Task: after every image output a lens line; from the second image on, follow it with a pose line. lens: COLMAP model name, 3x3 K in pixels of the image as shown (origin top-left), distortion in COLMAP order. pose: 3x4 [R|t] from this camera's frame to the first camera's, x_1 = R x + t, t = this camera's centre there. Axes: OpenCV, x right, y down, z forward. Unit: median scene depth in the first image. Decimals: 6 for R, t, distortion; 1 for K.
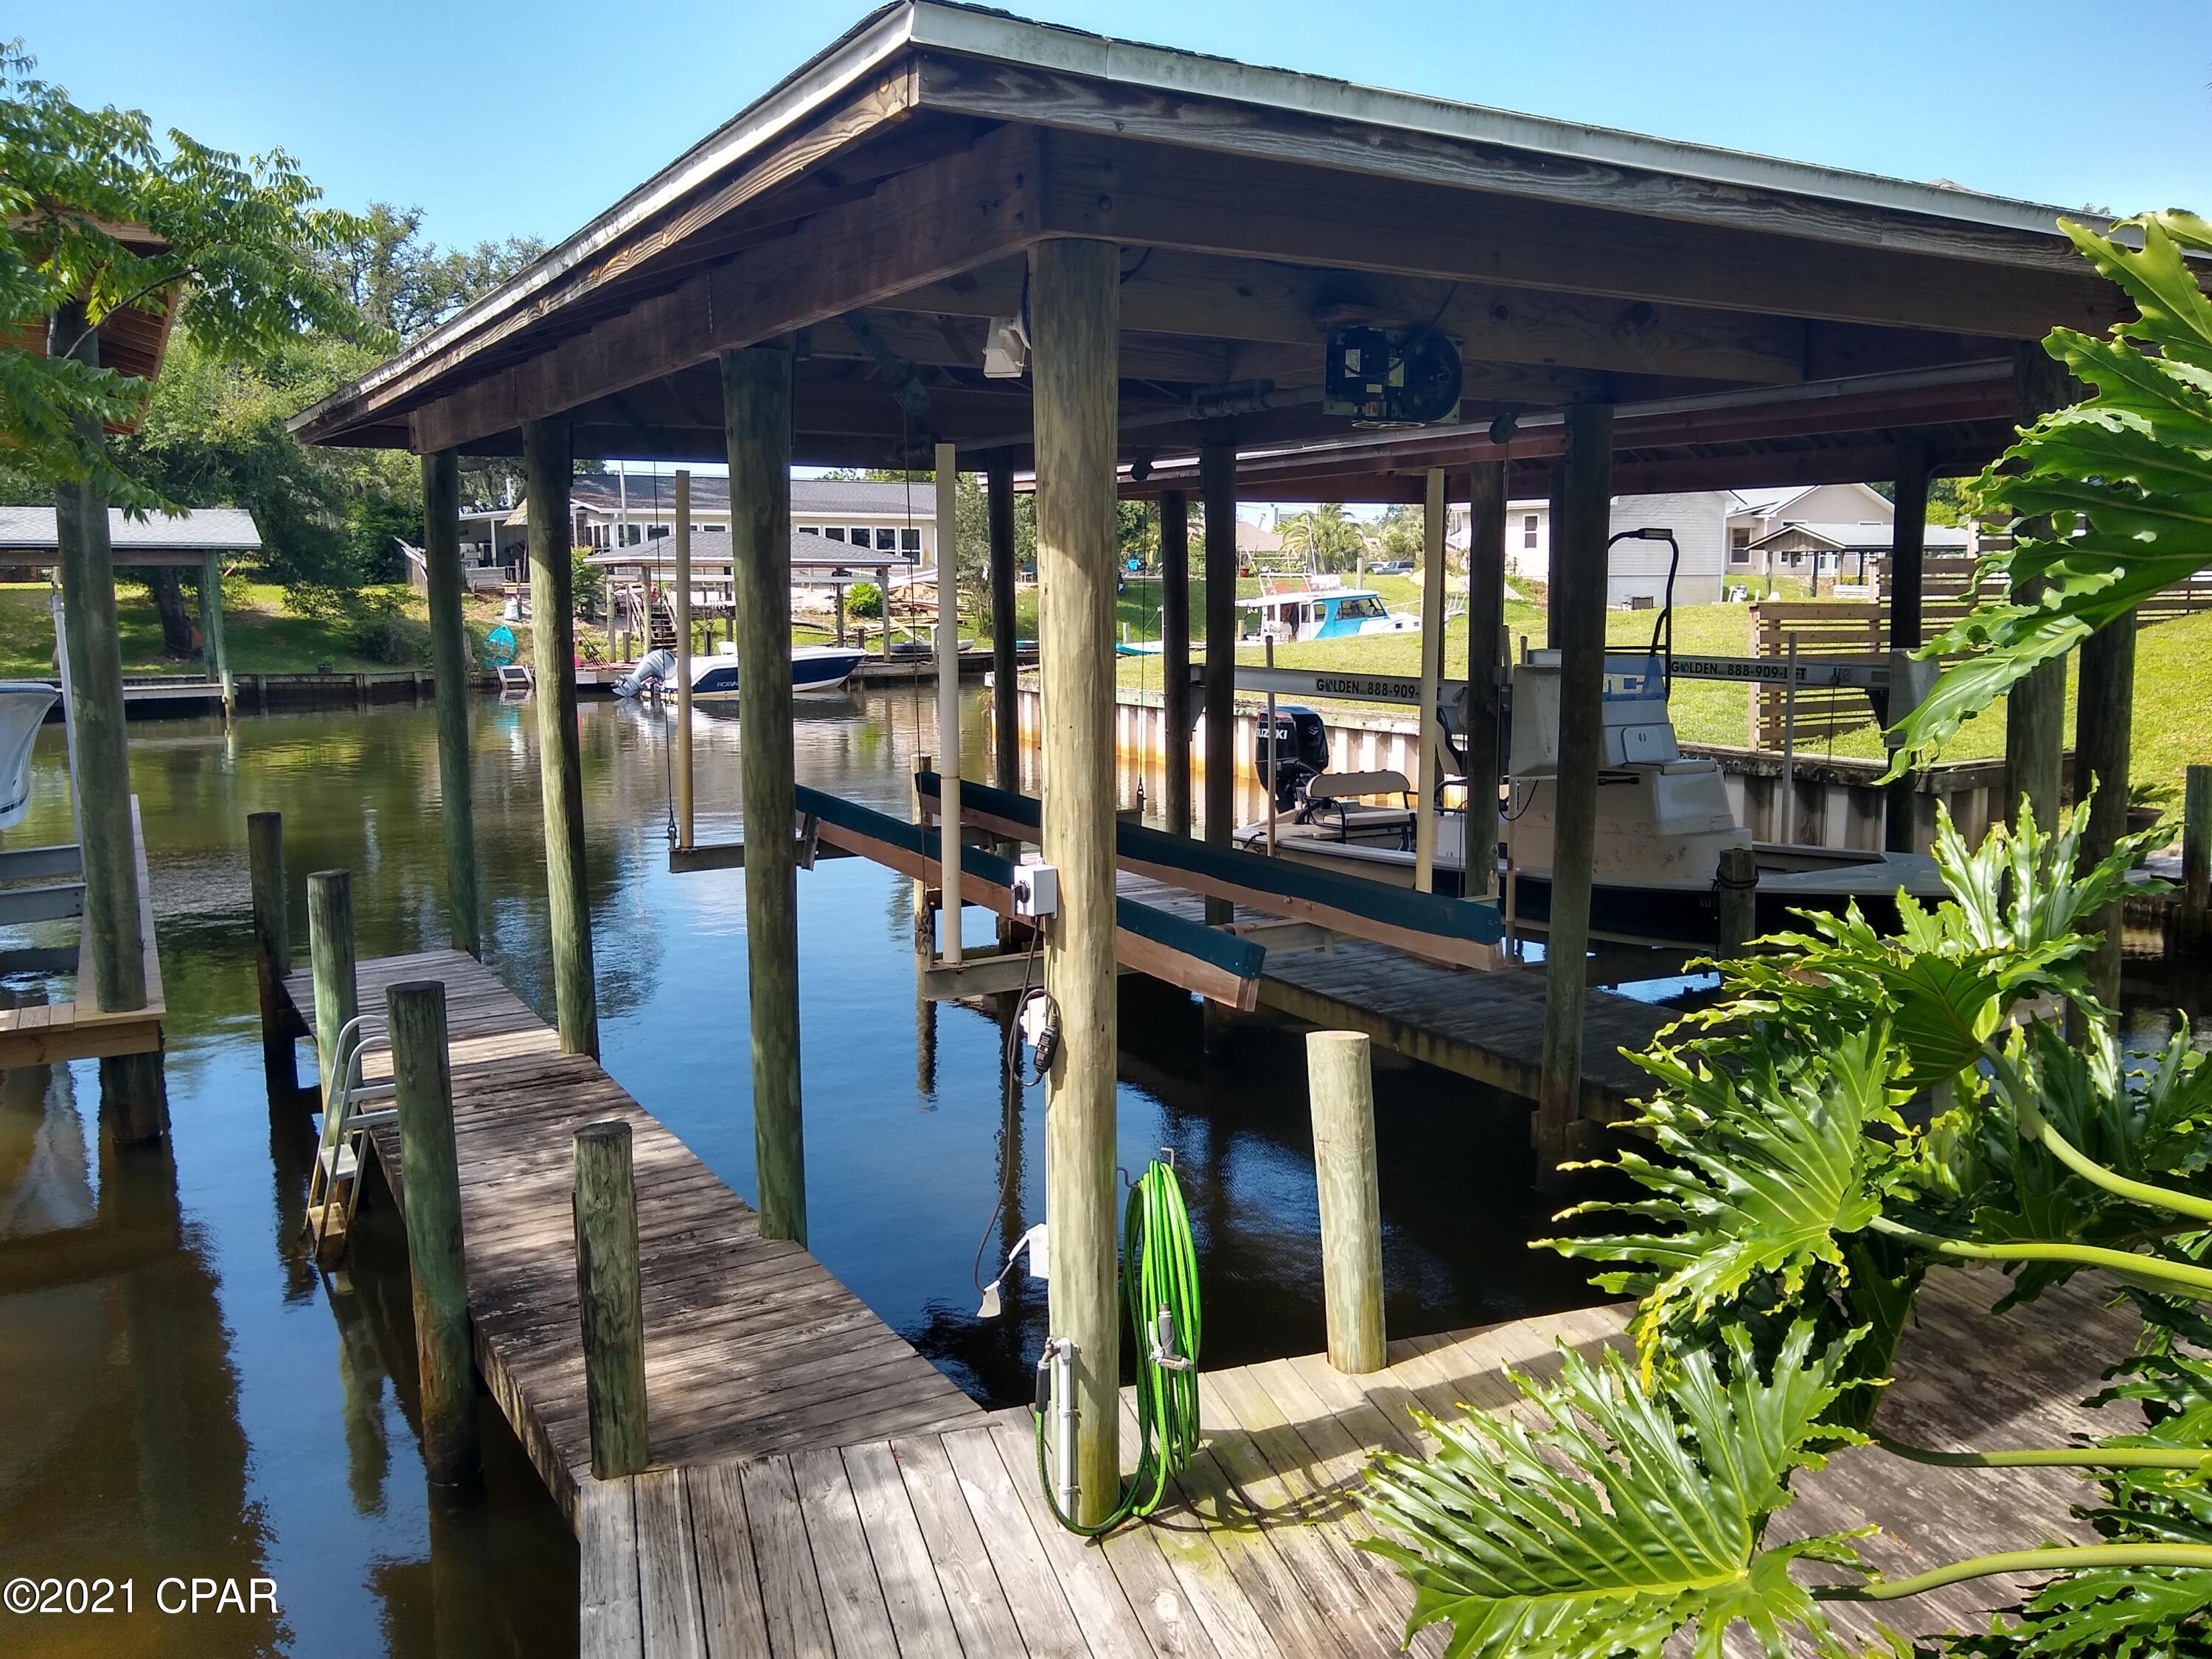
lens RADIAL K [[1734.2, 0, 1106.0], [0, 1734.2, 829.5], [0, 0, 1]] dist [0.004992, 0.004696]
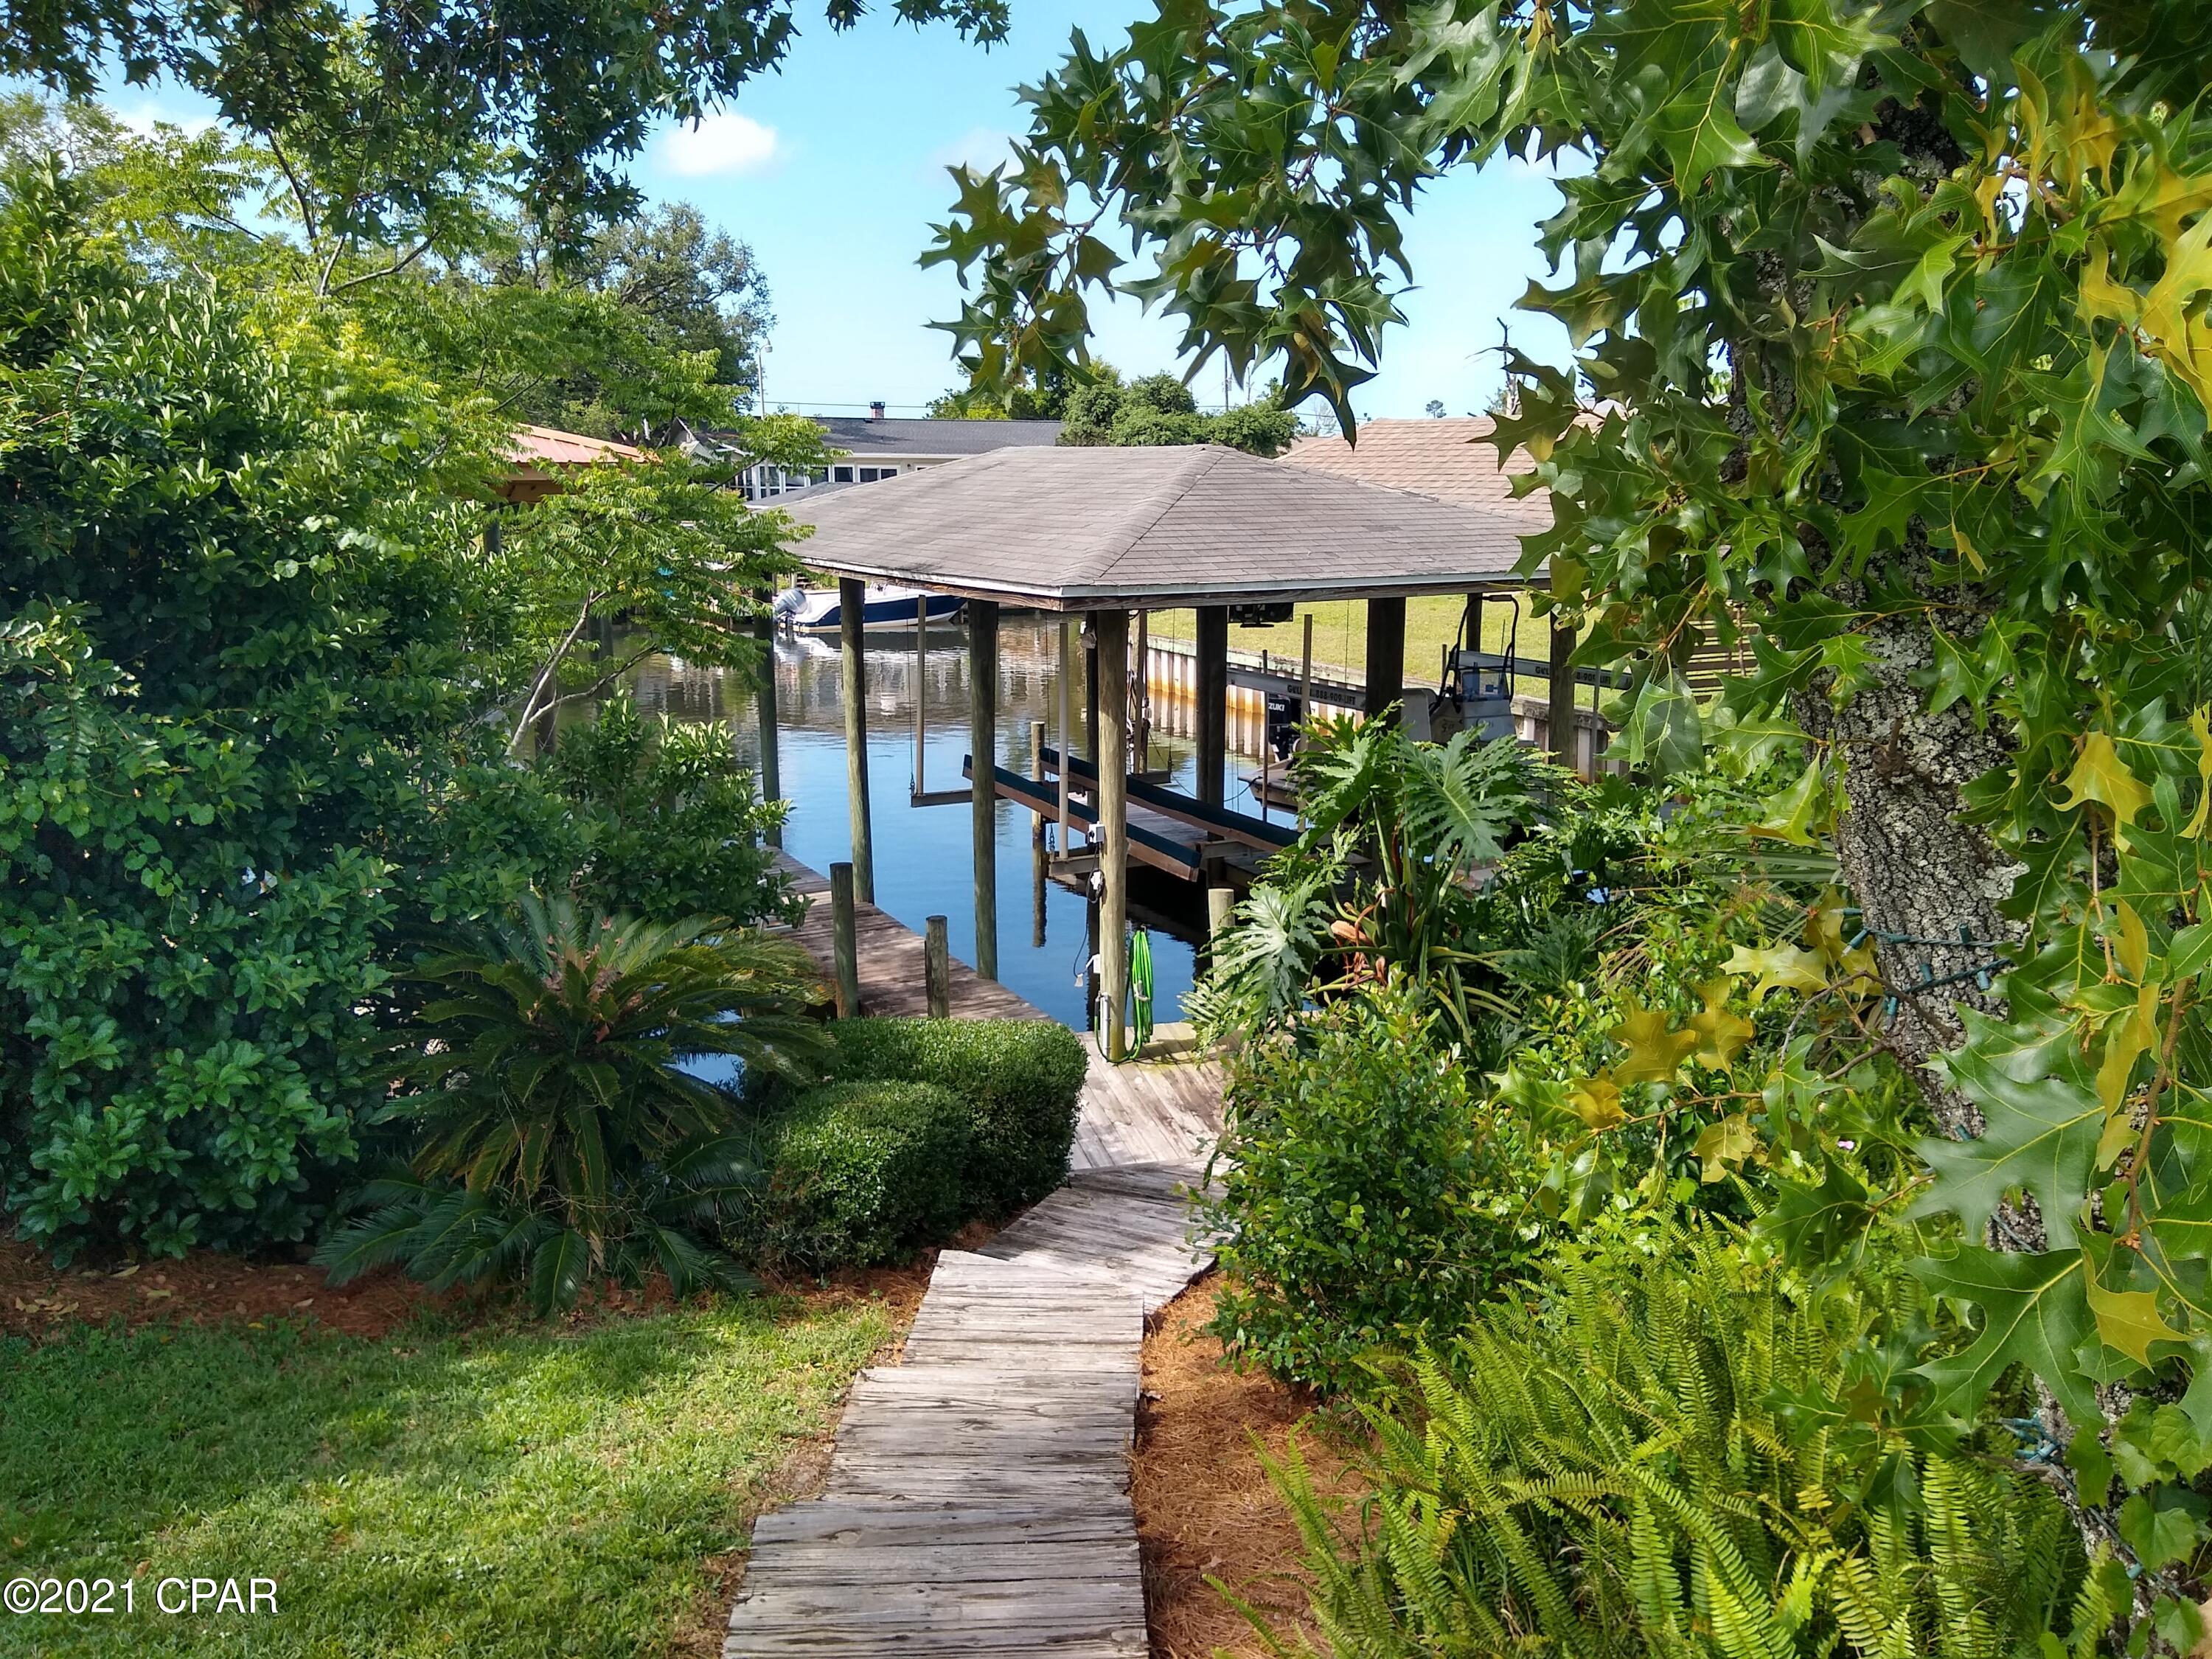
lens RADIAL K [[1734.2, 0, 1106.0], [0, 1734.2, 829.5], [0, 0, 1]] dist [0.004992, 0.004696]
pose [[0.999361, 0.016228, -0.031835, 0.010912], [-0.013997, 0.997514, 0.069066, -0.028568], [0.032877, -0.068577, 0.997104, -0.311881]]
